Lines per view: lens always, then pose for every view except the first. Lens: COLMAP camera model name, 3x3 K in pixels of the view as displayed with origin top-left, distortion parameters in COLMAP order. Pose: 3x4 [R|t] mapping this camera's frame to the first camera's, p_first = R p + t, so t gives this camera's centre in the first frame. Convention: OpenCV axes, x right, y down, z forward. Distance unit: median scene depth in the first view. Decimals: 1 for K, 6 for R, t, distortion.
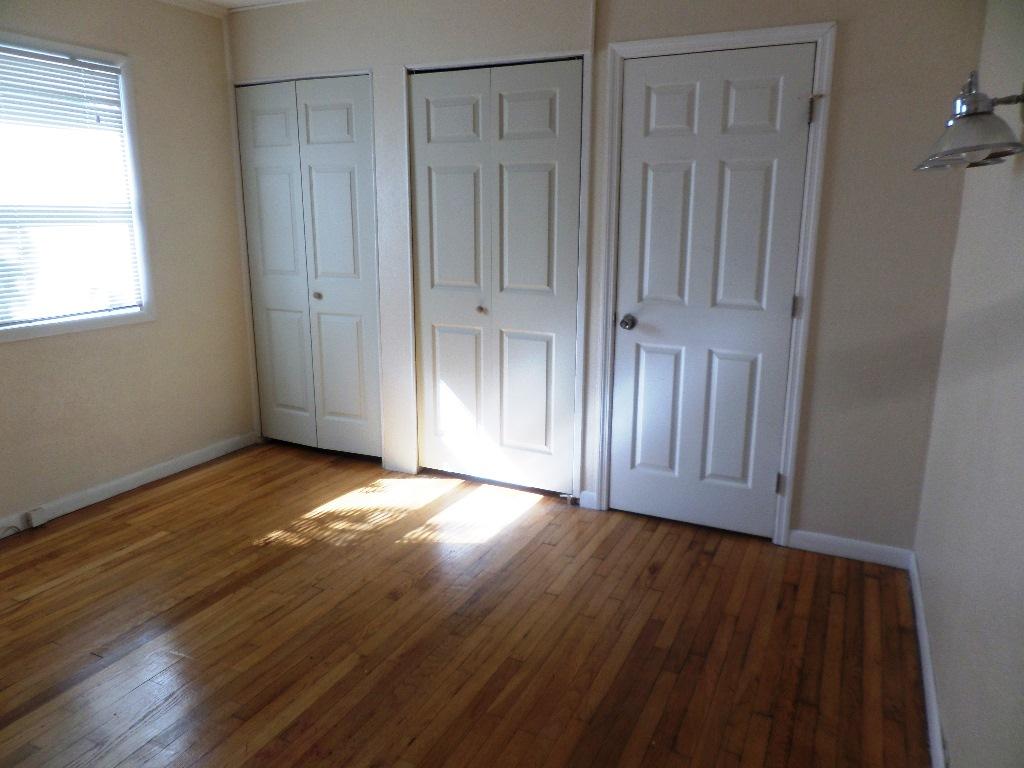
lens RADIAL K [[730.8, 0, 508.4], [0, 730.8, 379.3], [0, 0, 1]] dist [-0.006715, 0.000786]
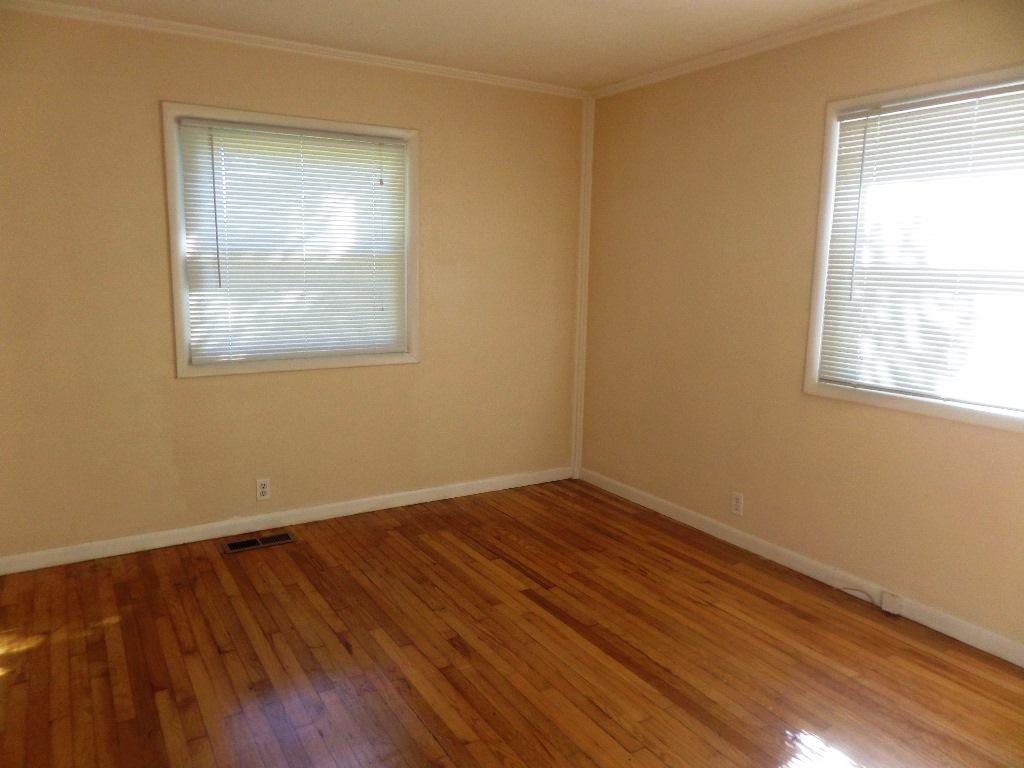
lens RADIAL K [[730.8, 0, 508.4], [0, 730.8, 379.3], [0, 0, 1]] dist [-0.006715, 0.000786]
pose [[-0.542201, 0.116468, -0.832138, 0.364209], [-0.207147, 0.941252, 0.266712, -0.232139], [0.814315, 0.316986, -0.486221, 1.012028]]
